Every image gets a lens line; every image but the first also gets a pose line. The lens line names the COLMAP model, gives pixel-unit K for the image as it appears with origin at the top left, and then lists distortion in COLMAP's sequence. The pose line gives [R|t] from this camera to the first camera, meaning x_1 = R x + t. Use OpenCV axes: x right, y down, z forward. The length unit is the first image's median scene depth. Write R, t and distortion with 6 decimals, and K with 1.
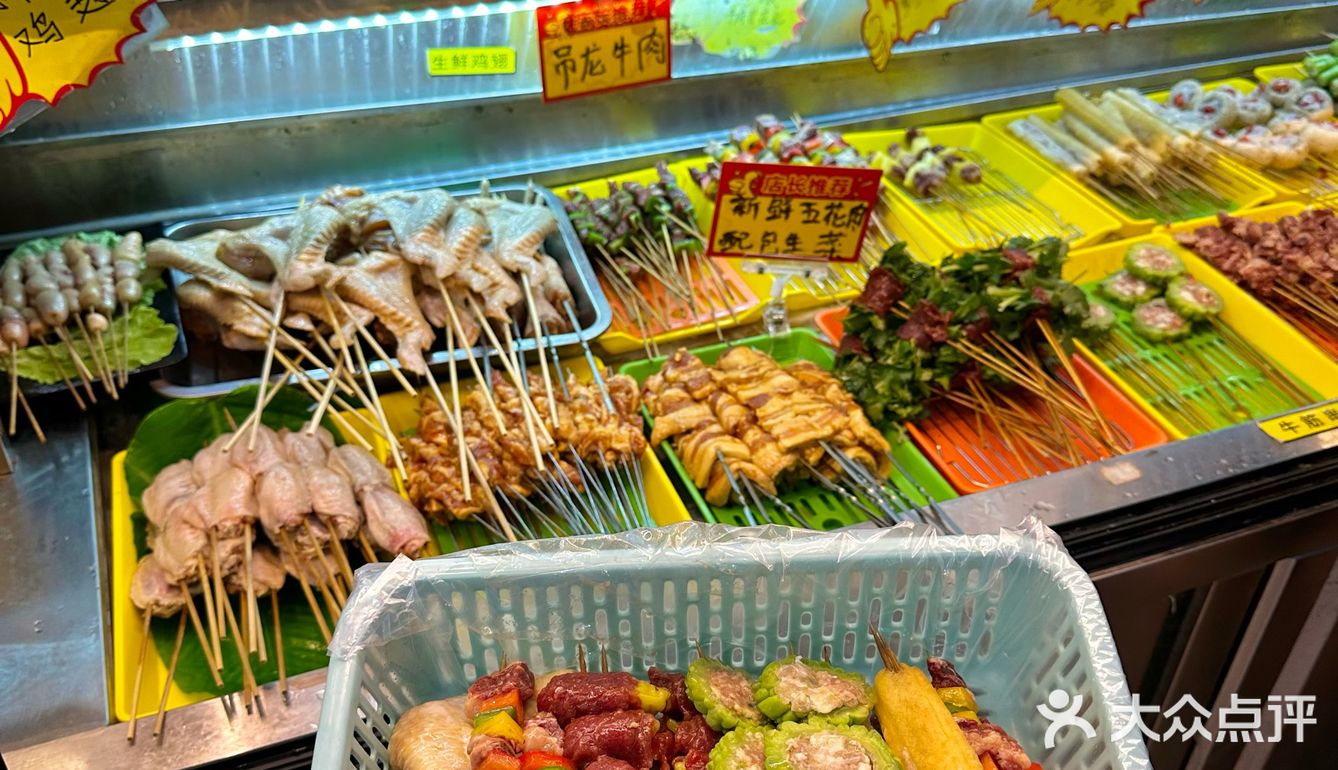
lens RADIAL K [[1223.1, 0, 669.0], [0, 1223.1, 385.0], [0, 0, 1]] dist [0.131528, -0.296804]
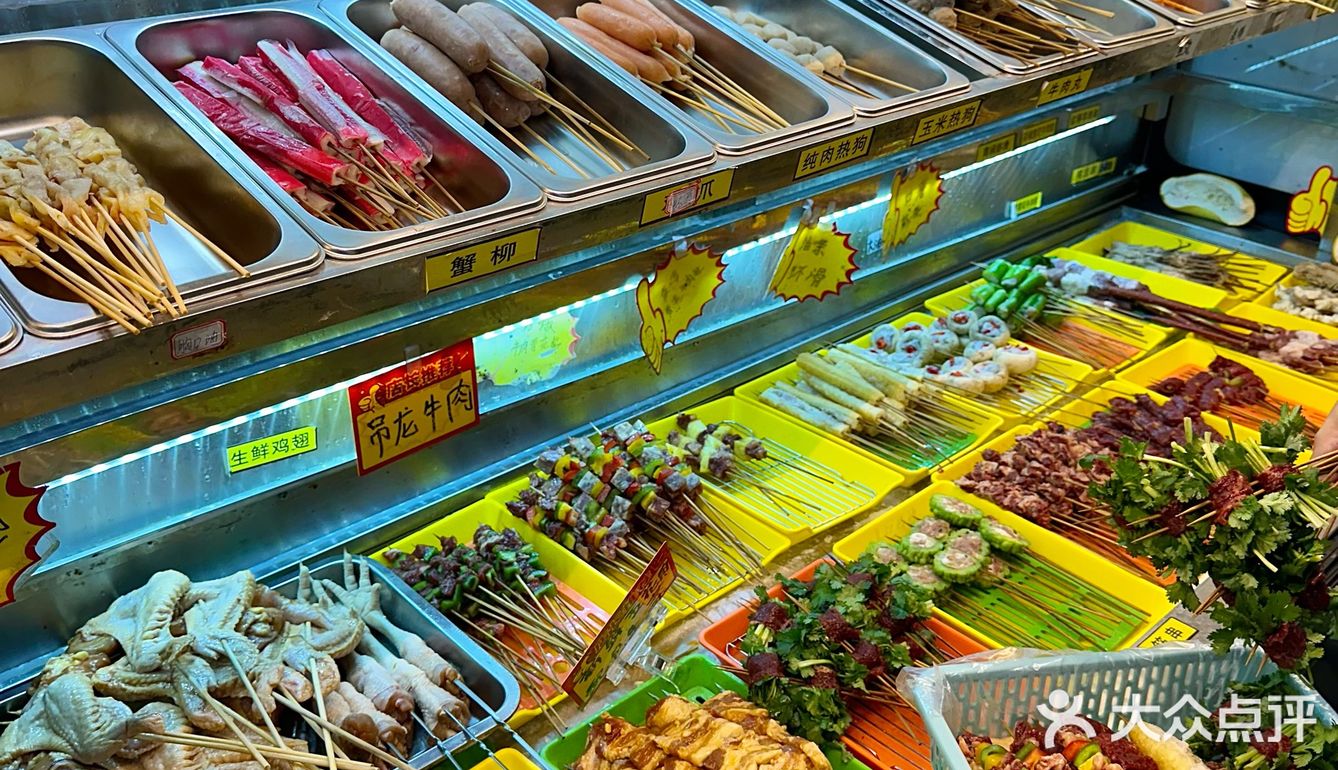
lens RADIAL K [[1223.1, 0, 669.0], [0, 1223.1, 385.0], [0, 0, 1]] dist [0.131528, -0.296804]
pose [[0.923817, -0.172914, 0.341560, -0.175677], [0.221822, 0.968926, -0.109444, -0.126959], [-0.312022, 0.176872, 0.933466, 0.026804]]
